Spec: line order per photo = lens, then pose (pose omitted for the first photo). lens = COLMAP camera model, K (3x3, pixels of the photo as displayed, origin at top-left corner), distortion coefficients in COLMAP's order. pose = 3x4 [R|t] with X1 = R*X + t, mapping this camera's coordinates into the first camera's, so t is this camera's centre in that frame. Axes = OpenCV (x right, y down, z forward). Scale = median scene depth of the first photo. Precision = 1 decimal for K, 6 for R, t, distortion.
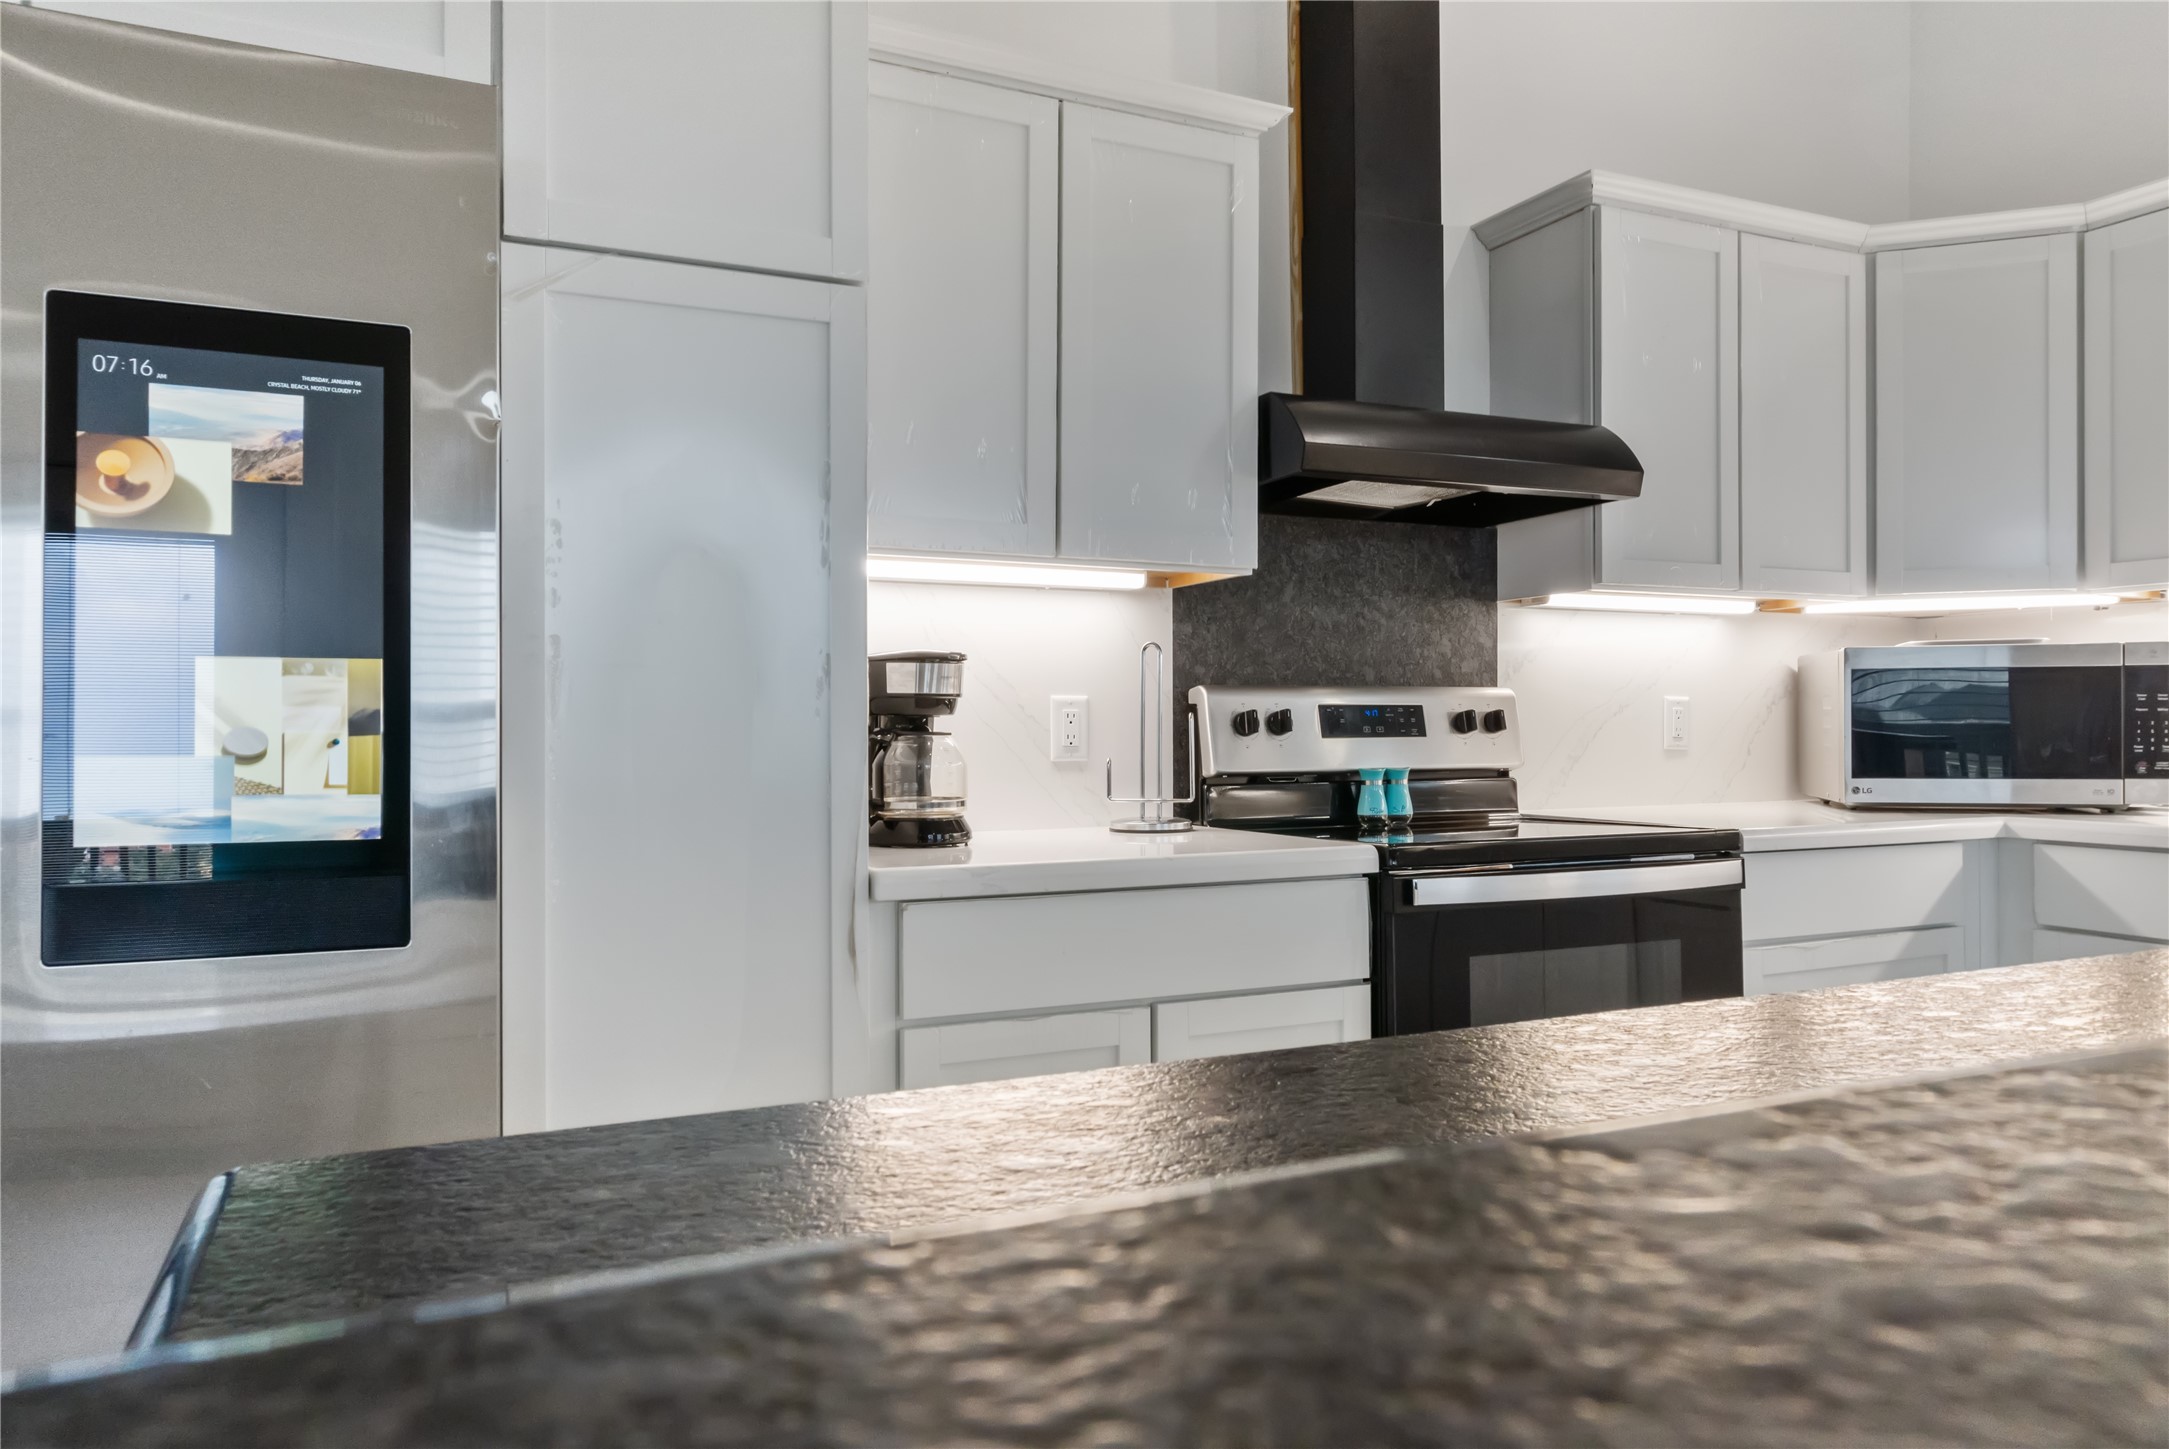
lens RADIAL K [[1492.3, 0, 1084.5], [0, 1492.3, 724.5], [0, 0, 1]] dist [0.009716, 0.006142]
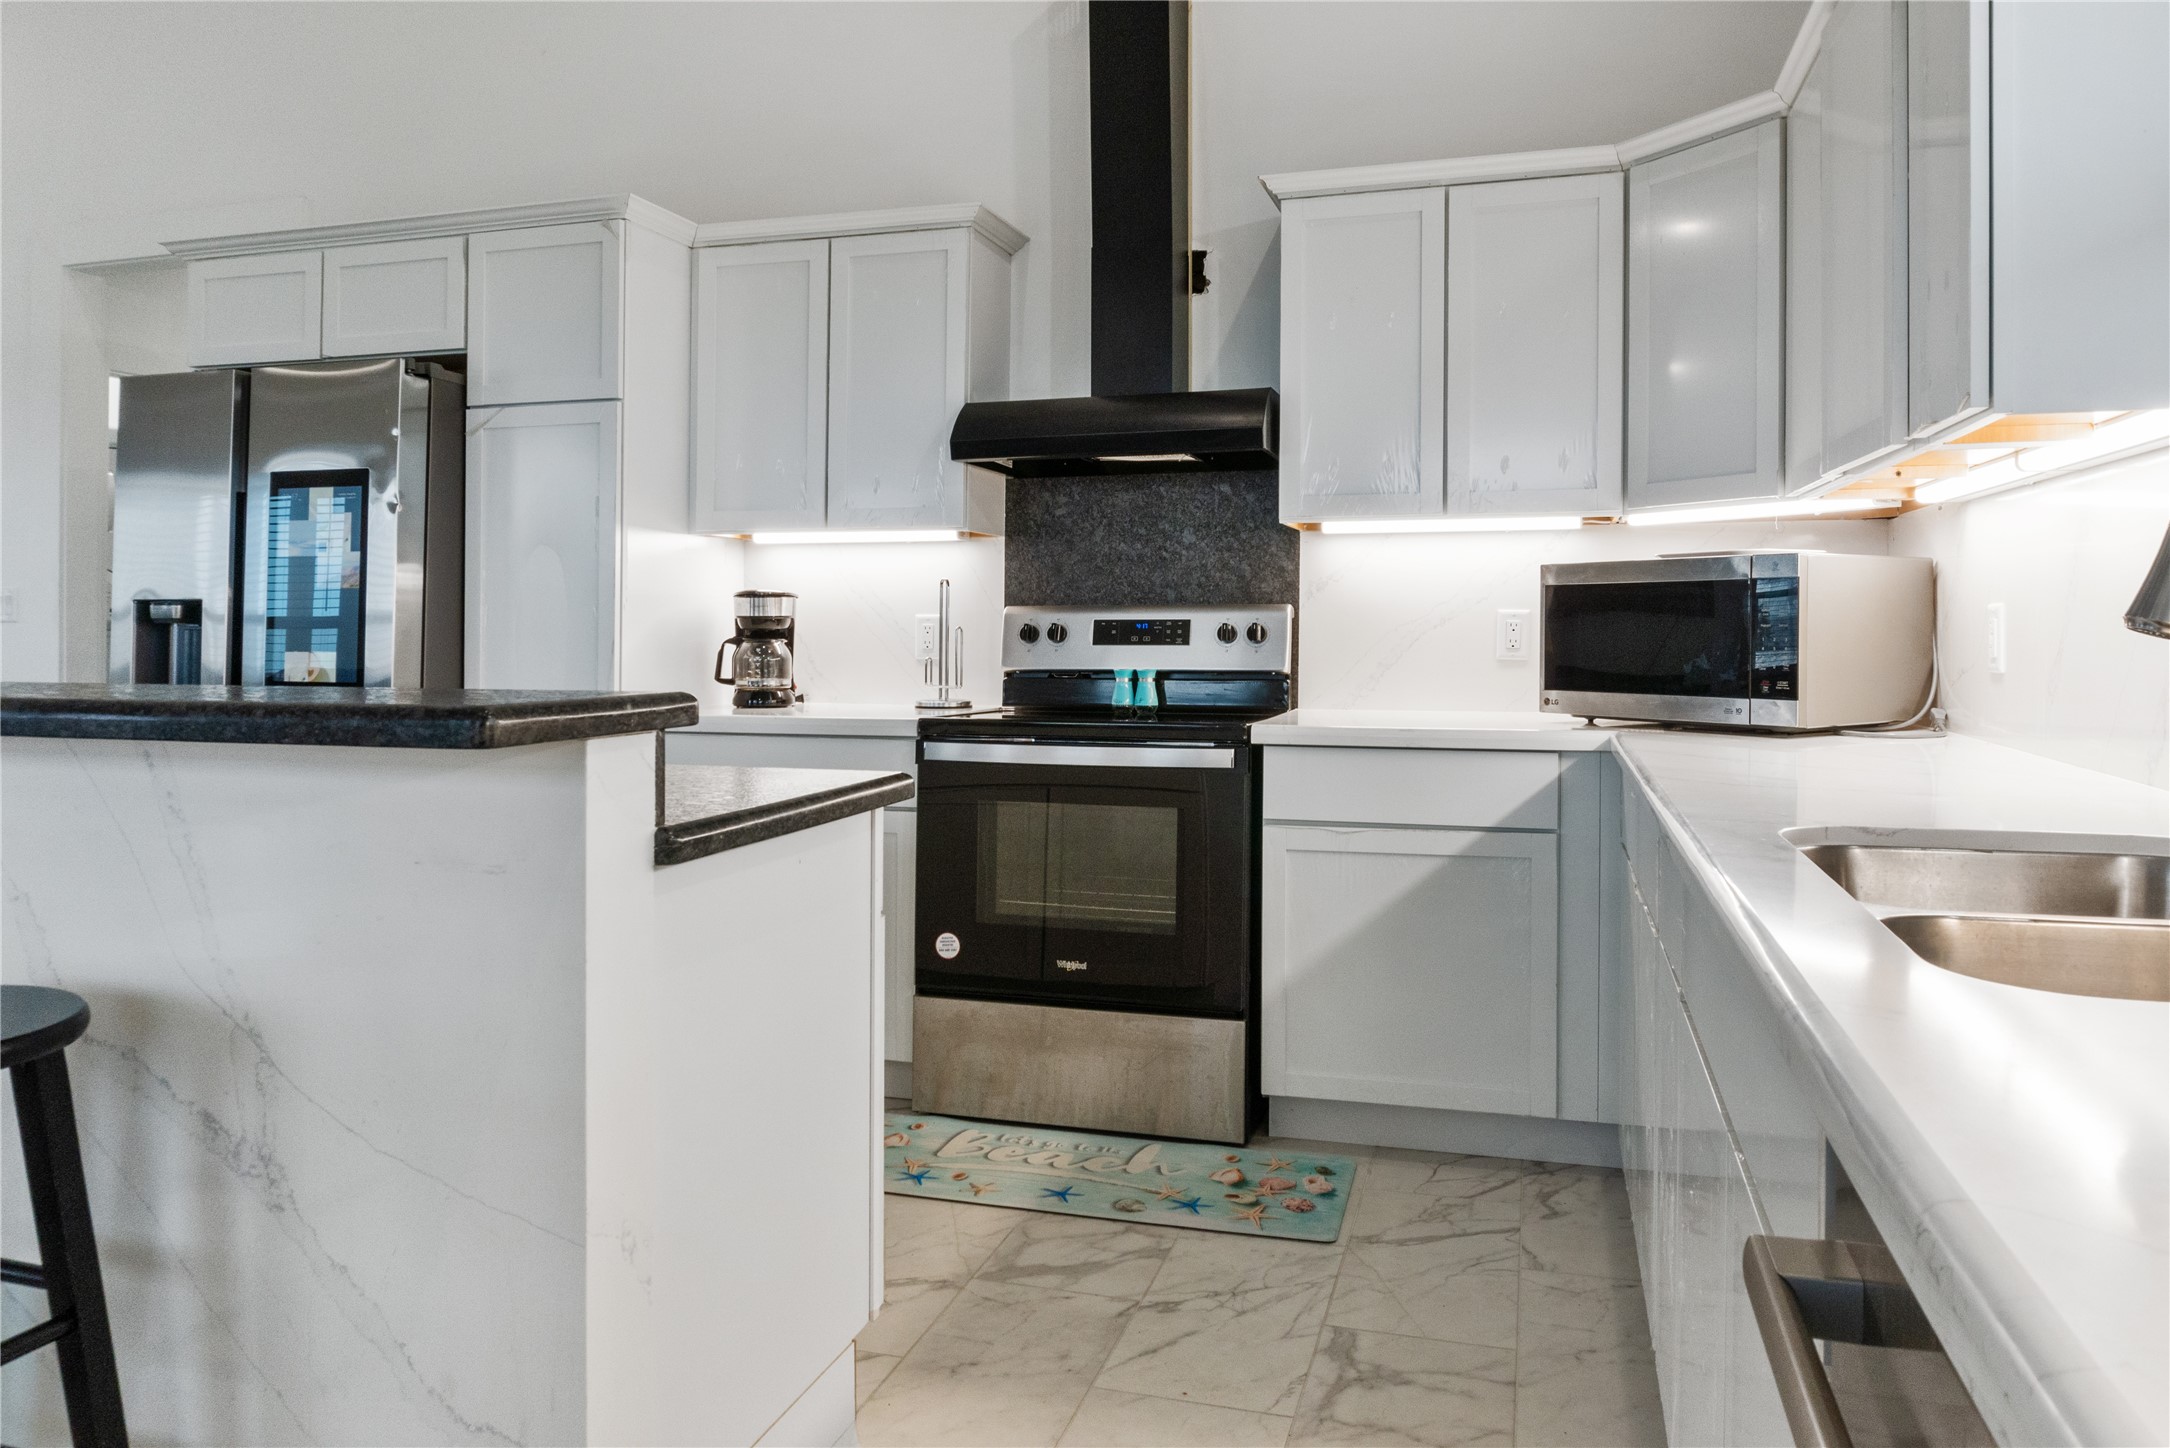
lens RADIAL K [[1493.0, 0, 1085.0], [0, 1493.0, 724.0], [0, 0, 1]] dist [0.009716, 0.006142]
pose [[0.741393, 0.049025, -0.669278, 1.021049], [0.001849, 0.997175, 0.075091, -0.020204], [0.671068, -0.056910, 0.739208, 0.009175]]
